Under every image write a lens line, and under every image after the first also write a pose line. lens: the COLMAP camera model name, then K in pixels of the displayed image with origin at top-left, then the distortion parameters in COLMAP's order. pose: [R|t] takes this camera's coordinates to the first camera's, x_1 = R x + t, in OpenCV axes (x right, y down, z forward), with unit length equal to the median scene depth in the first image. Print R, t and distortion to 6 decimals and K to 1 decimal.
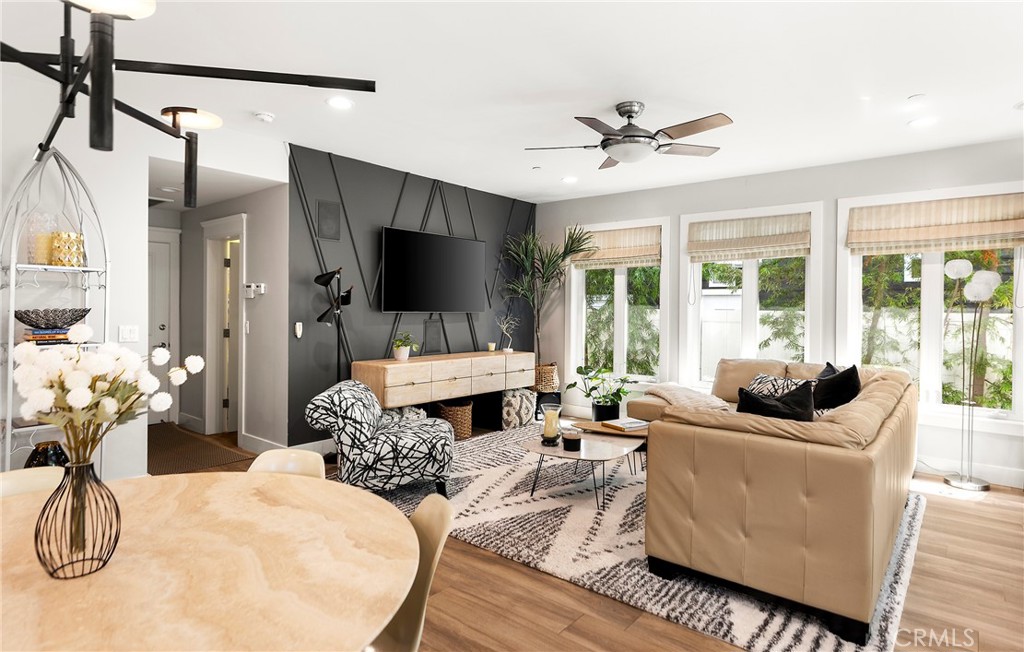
lens RADIAL K [[588.2, 0, 542.7], [0, 588.2, 316.6], [0, 0, 1]] dist [-0.001542, 0.000517]
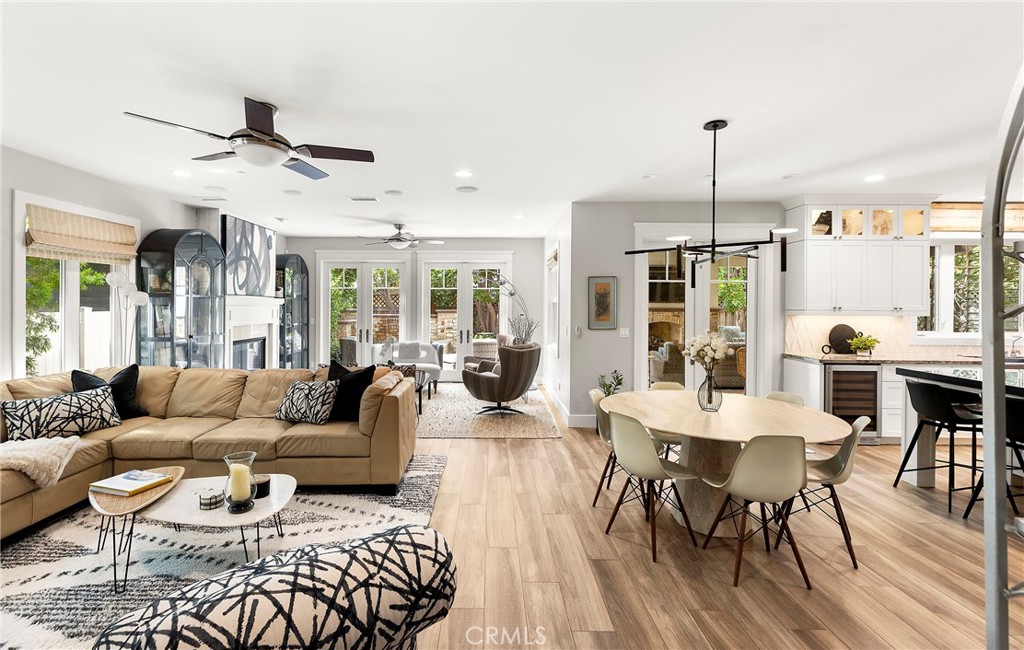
lens RADIAL K [[440.2, 0, 510.5], [0, 440.2, 306.4], [0, 0, 1]] dist [0.024988, 0.000158]
pose [[-0.638953, -0.012953, 0.769137, -0.672577], [0.001298, 0.999839, 0.017917, -0.047975], [-0.769245, 0.012446, -0.638833, 1.165624]]
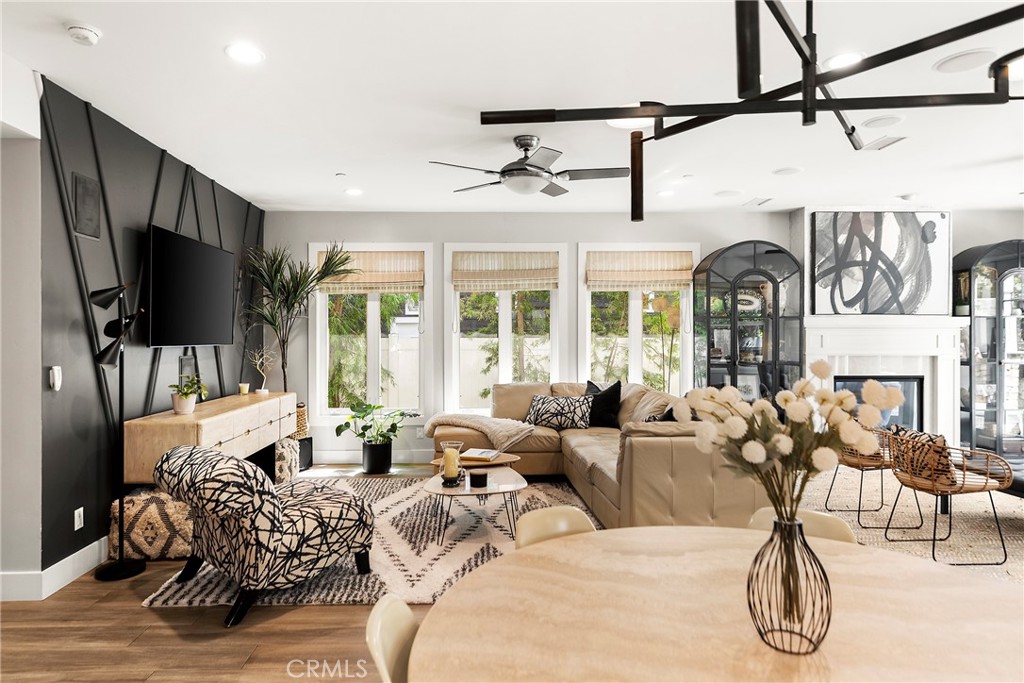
lens RADIAL K [[634.2, 0, 512.0], [0, 634.2, 341.5], [0, 0, 1]] dist [0.007519, 0.001669]
pose [[0.731151, -0.016802, 0.682009, -0.631268], [0.020795, 0.999781, 0.002338, -0.009277], [-0.681899, 0.012473, 0.731340, 0.215527]]
